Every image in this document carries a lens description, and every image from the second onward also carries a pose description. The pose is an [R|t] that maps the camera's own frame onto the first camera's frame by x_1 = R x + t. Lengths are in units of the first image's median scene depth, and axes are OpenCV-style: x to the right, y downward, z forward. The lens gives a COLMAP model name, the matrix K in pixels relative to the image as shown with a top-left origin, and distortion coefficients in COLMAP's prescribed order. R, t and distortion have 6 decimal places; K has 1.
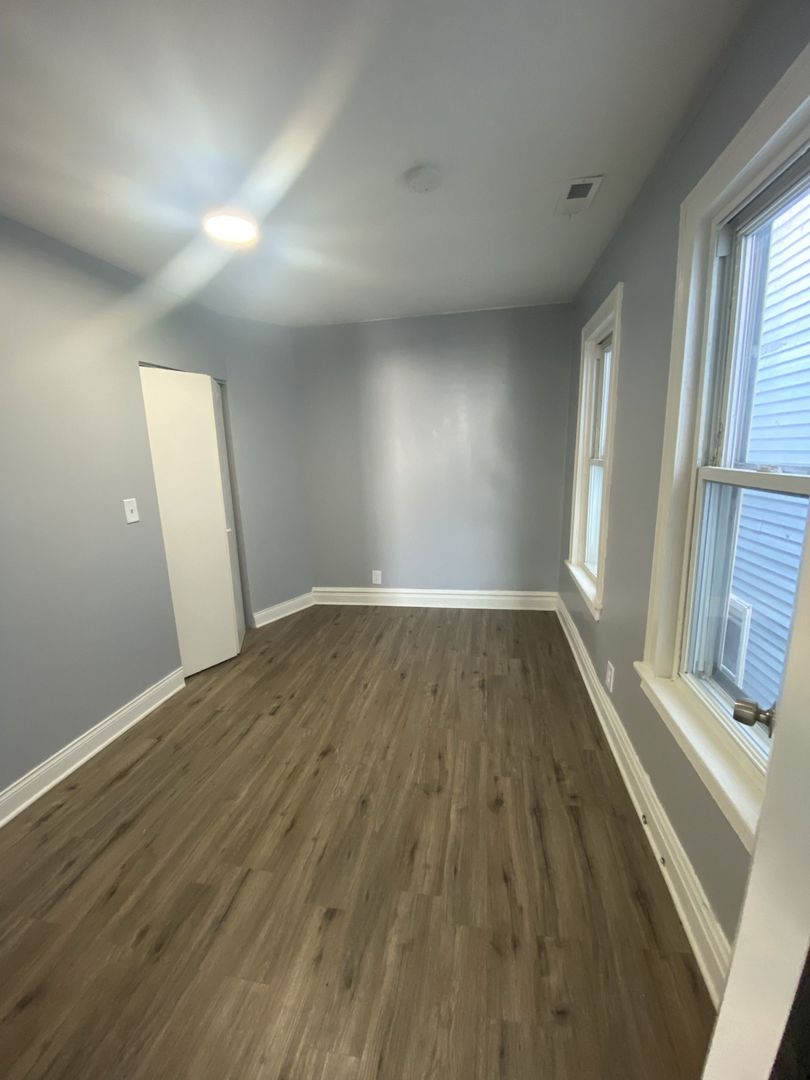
lens RADIAL K [[438.6, 0, 408.8], [0, 438.6, 535.8], [0, 0, 1]] dist [0.013510, -0.018294]
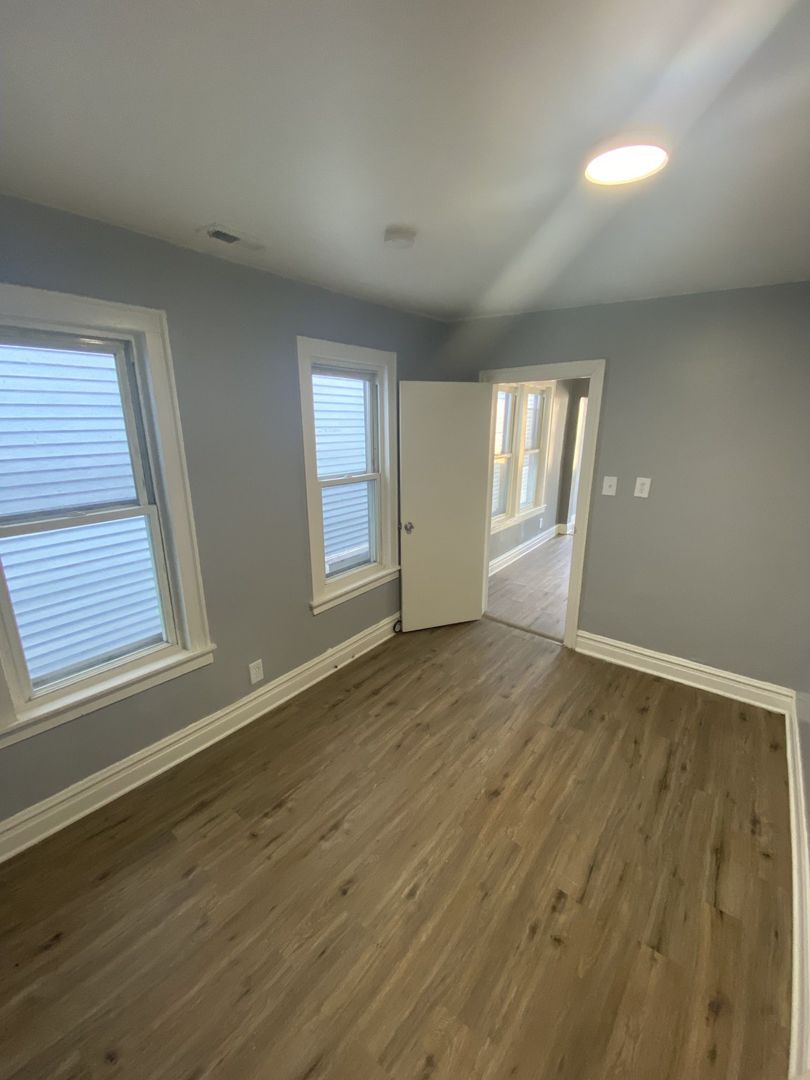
lens RADIAL K [[438.6, 0, 408.8], [0, 438.6, 535.8], [0, 0, 1]] dist [0.013510, -0.018294]
pose [[-0.886225, -0.096628, 0.453065, -0.432705], [0.108530, 0.907480, 0.405834, -0.474950], [-0.450362, 0.408832, -0.793745, 1.726044]]
